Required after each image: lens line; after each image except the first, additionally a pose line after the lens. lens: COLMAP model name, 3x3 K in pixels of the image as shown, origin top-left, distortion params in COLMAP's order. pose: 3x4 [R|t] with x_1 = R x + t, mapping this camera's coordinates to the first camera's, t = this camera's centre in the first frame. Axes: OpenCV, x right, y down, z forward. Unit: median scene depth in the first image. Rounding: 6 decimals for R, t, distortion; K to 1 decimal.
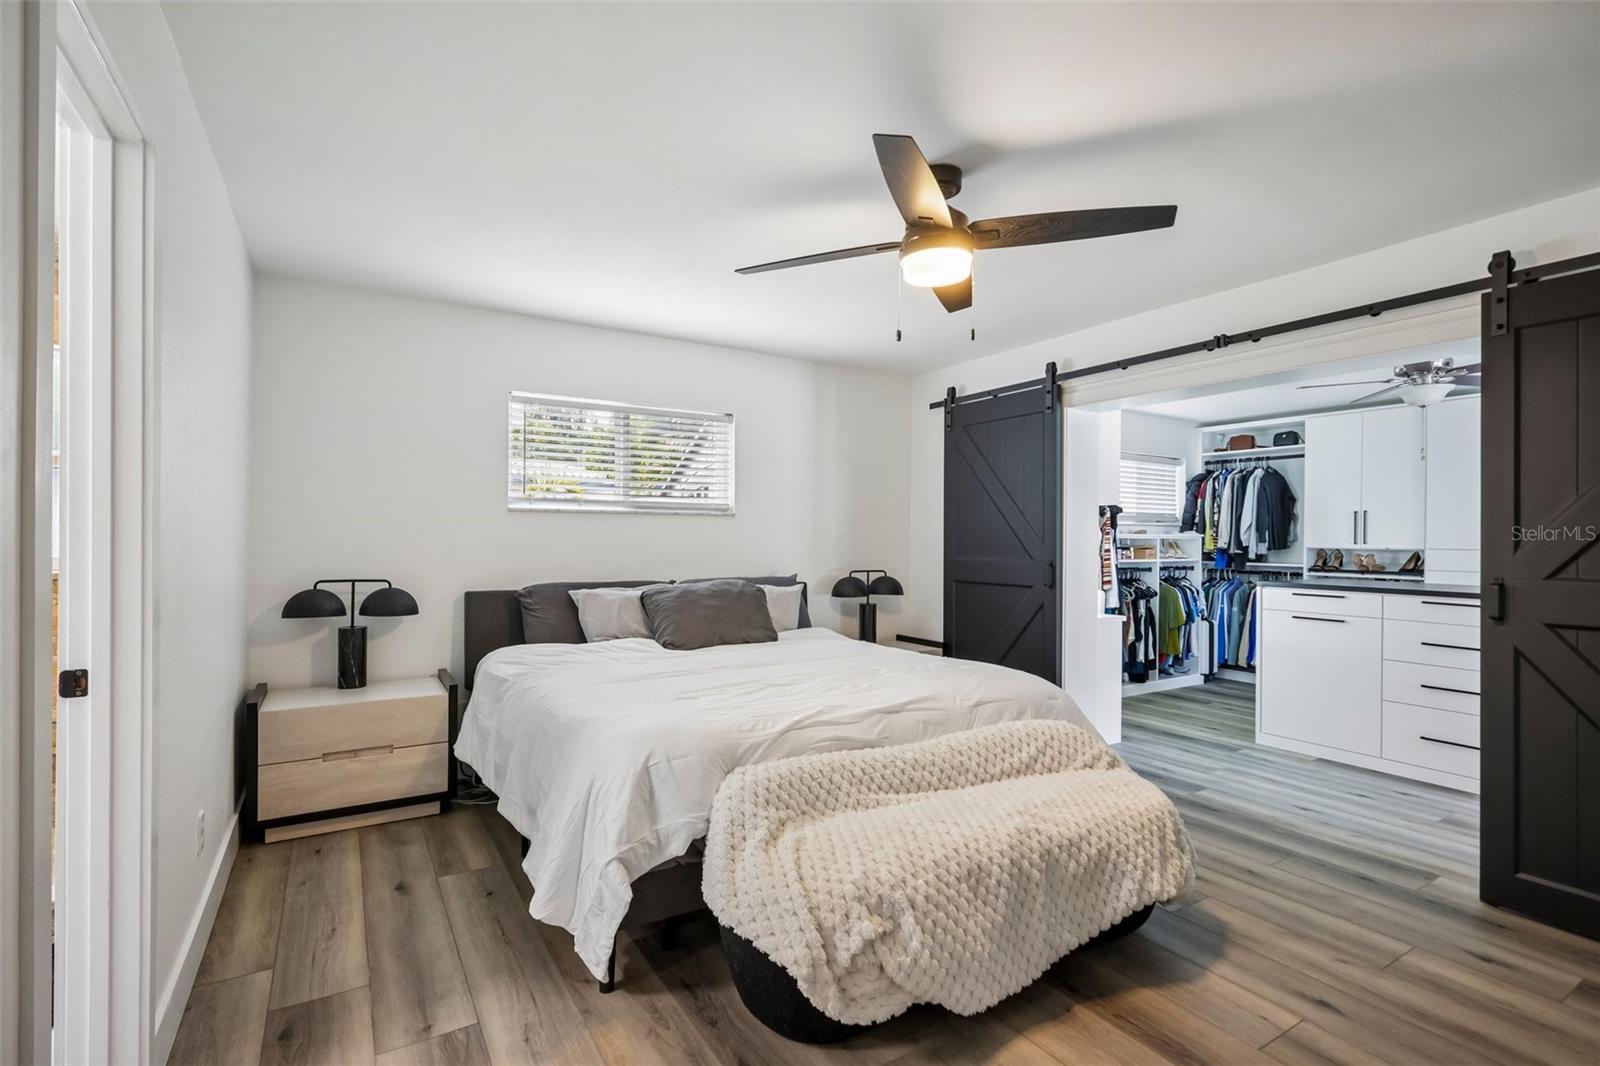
lens RADIAL K [[745.0, 0, 800.8], [0, 745.0, 536.1], [0, 0, 1]] dist [-0.001180, -0.000142]
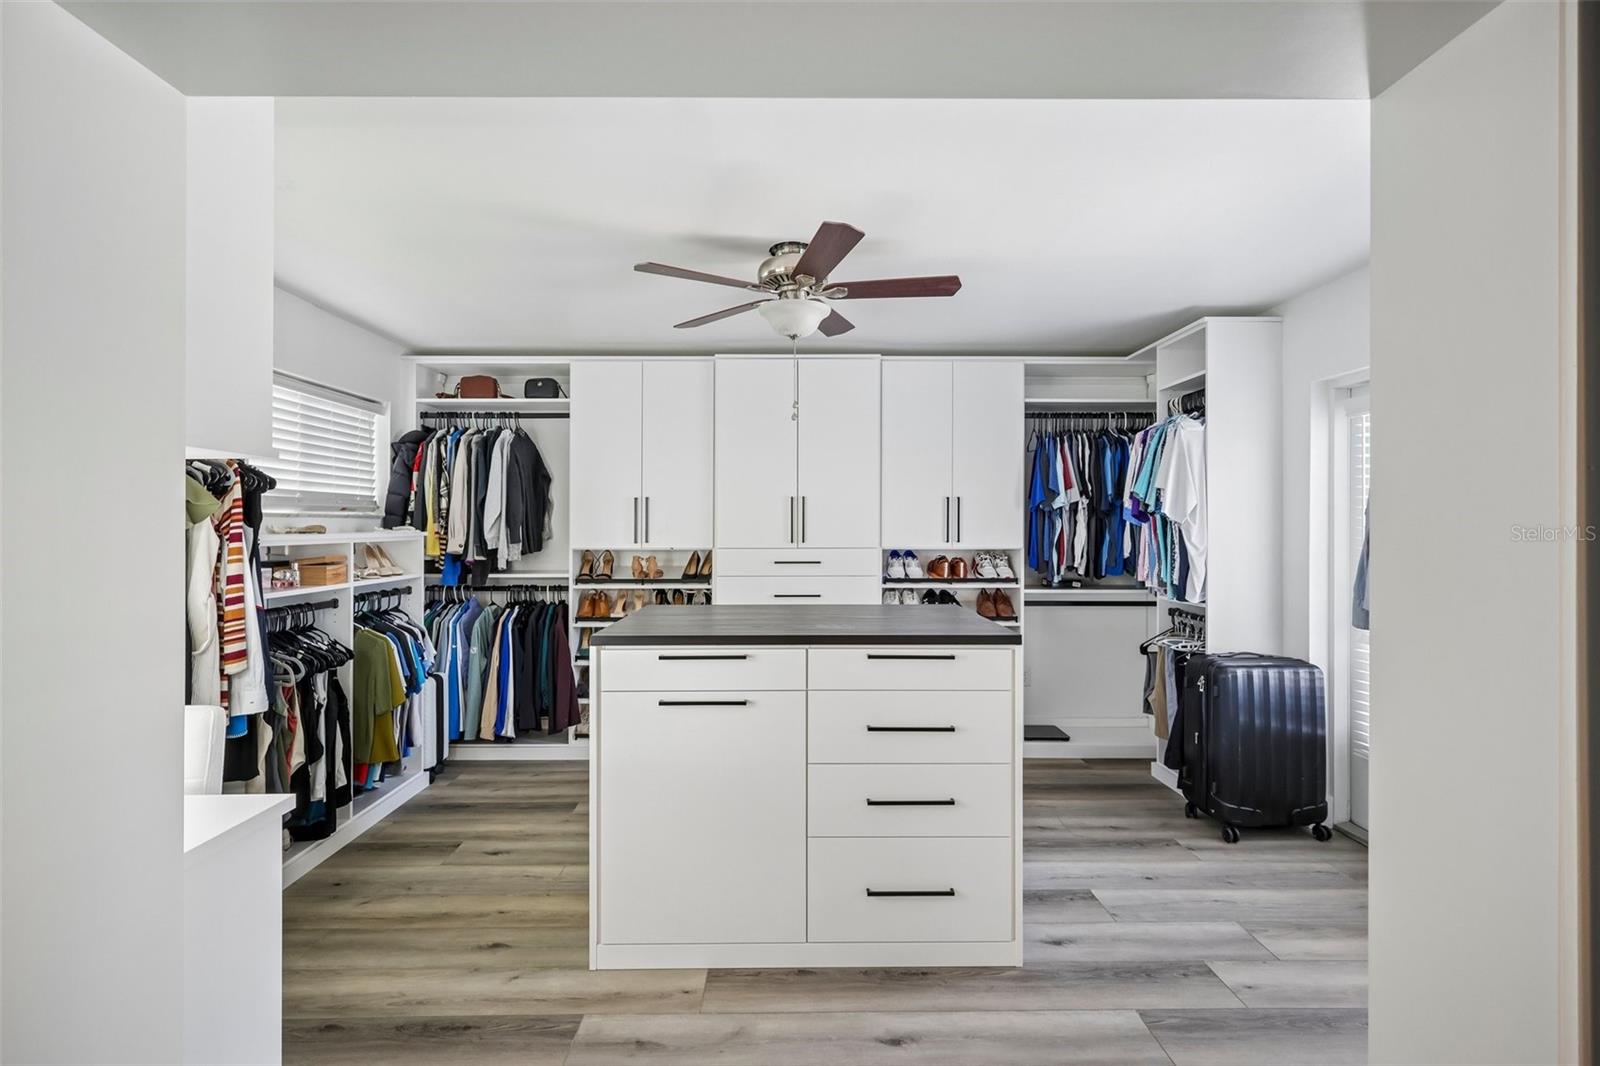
lens RADIAL K [[747.1, 0, 798.6], [0, 747.1, 523.8], [0, 0, 1]] dist [0.004081, 0.000309]
pose [[0.516860, -0.008459, 0.856028, 0.191183], [0.005655, 0.999963, 0.006467, -0.010953], [-0.856051, 0.001499, 0.516889, 0.453798]]
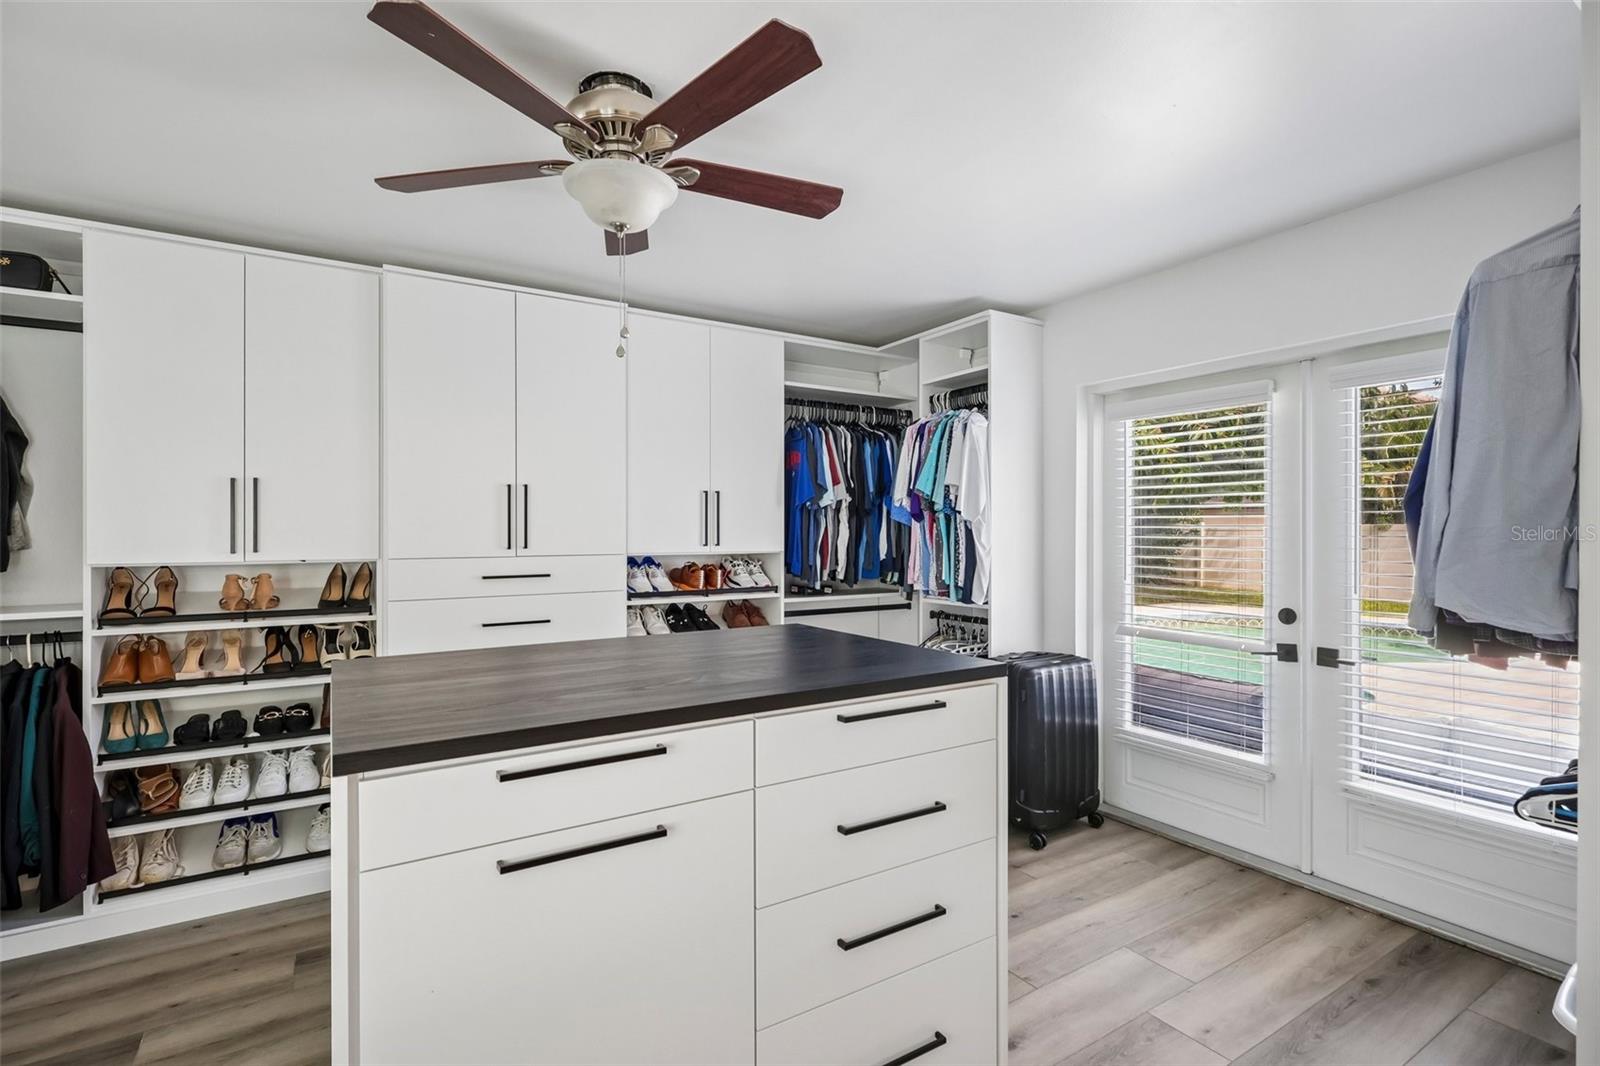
lens RADIAL K [[745.3, 0, 797.6], [0, 745.3, 532.5], [0, 0, 1]] dist [-0.002609, -0.000022]
pose [[-0.006435, -0.010293, 0.999926, 0.285313], [0.003115, 0.999942, 0.010313, -0.004509], [-0.999974, 0.003182, -0.006402, 0.622819]]
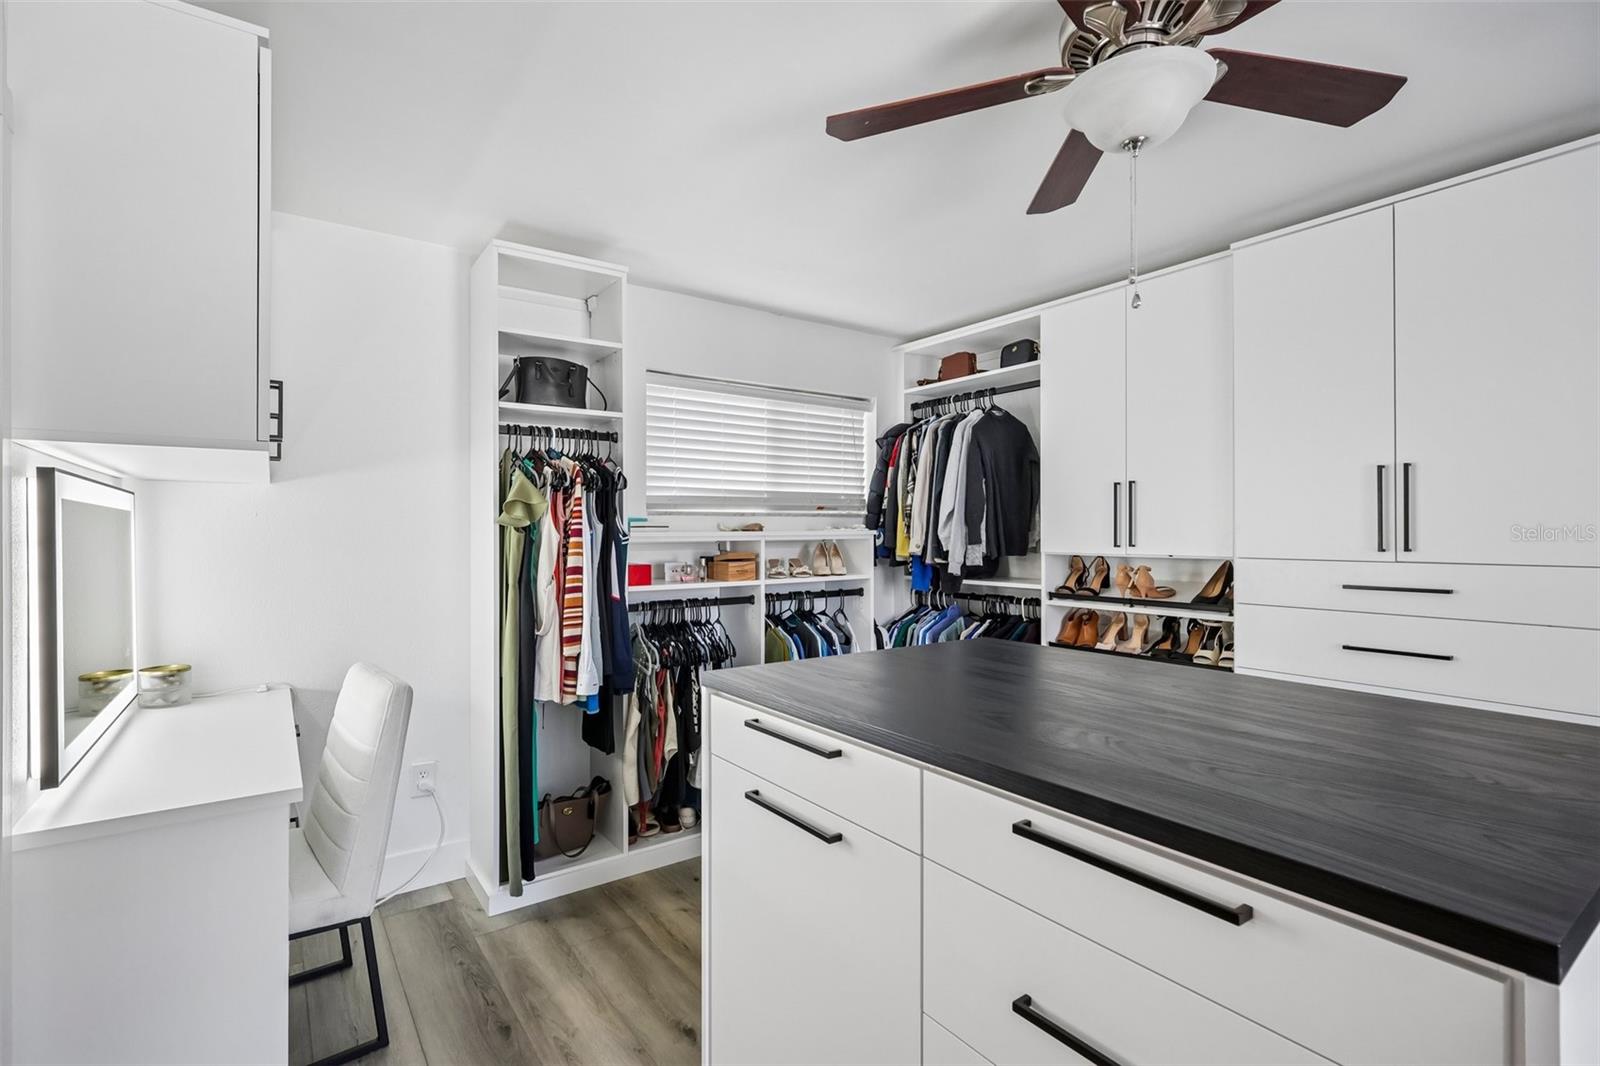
lens RADIAL K [[739.1, 0, 803.3], [0, 739.1, 530.5], [0, 0, 1]] dist [0.000367, -0.000422]
pose [[0.998149, -0.012728, 0.059474, 0.465580], [0.012666, 0.999919, 0.001425, -0.003617], [-0.059487, -0.000669, 0.998229, 0.473205]]
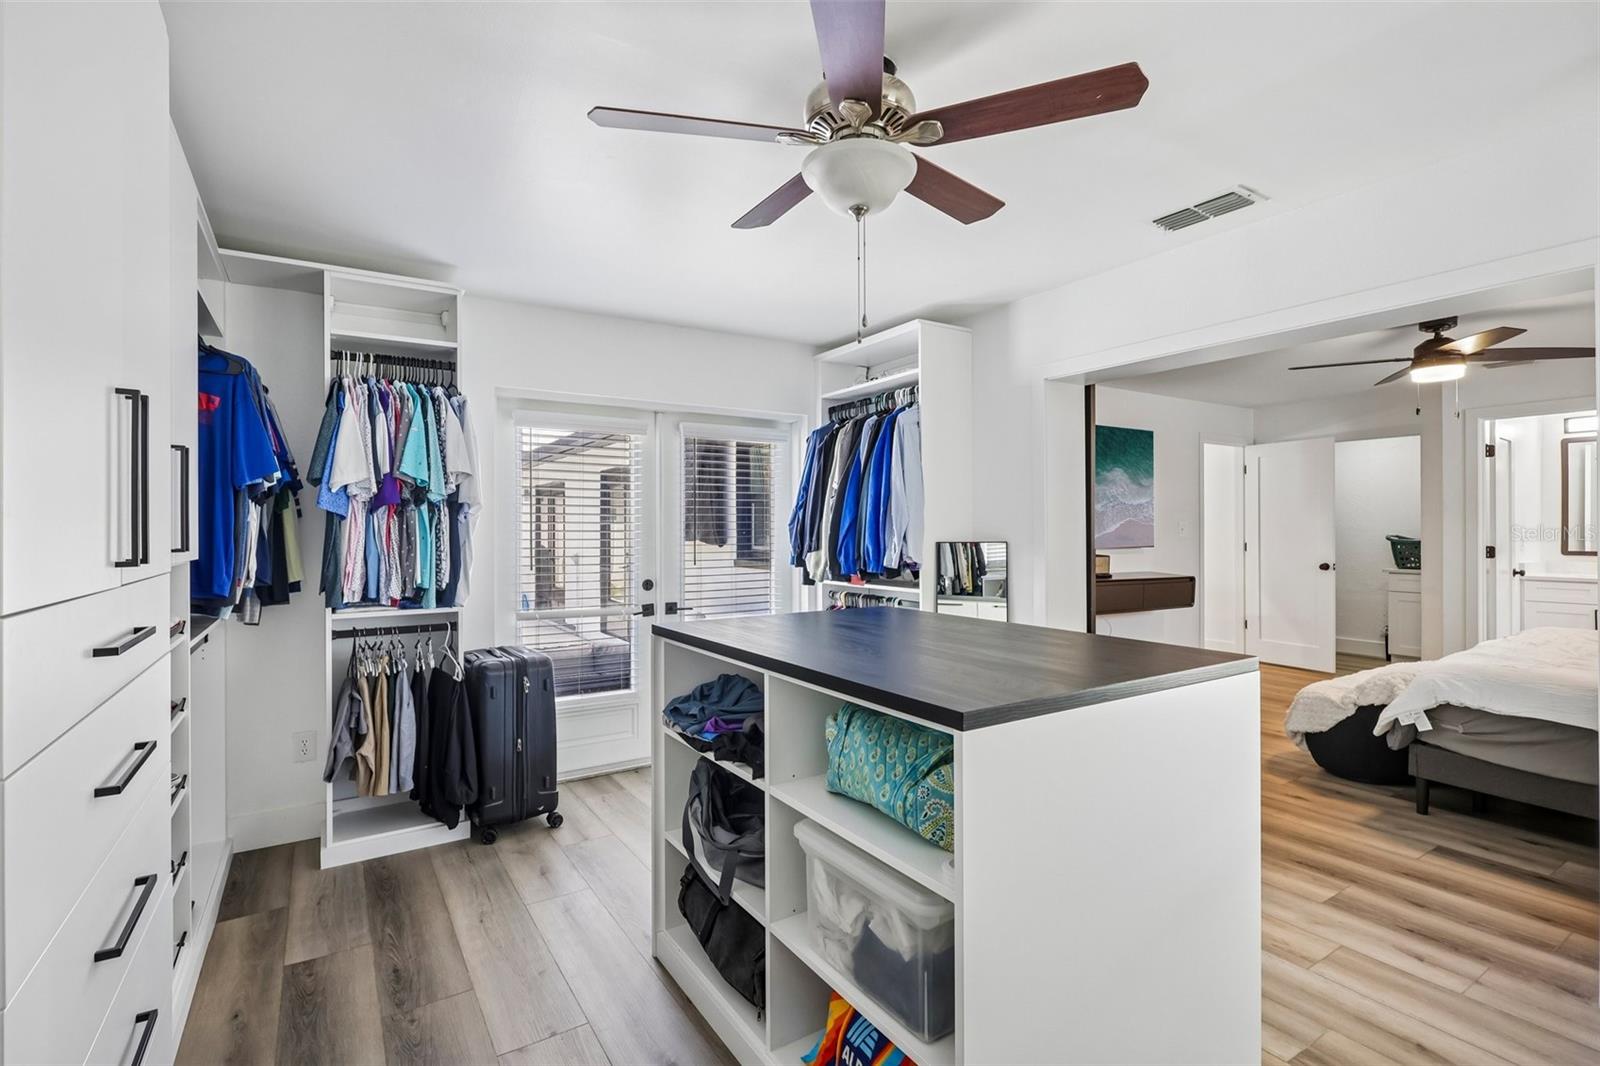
lens RADIAL K [[747.1, 0, 798.6], [0, 747.1, 523.8], [0, 0, 1]] dist [0.004081, 0.000309]
pose [[-0.999899, -0.007105, -0.012337, 0.602420], [-0.007064, 0.999969, -0.003391, -0.000996], [0.012361, -0.003303, -0.999918, 0.976599]]
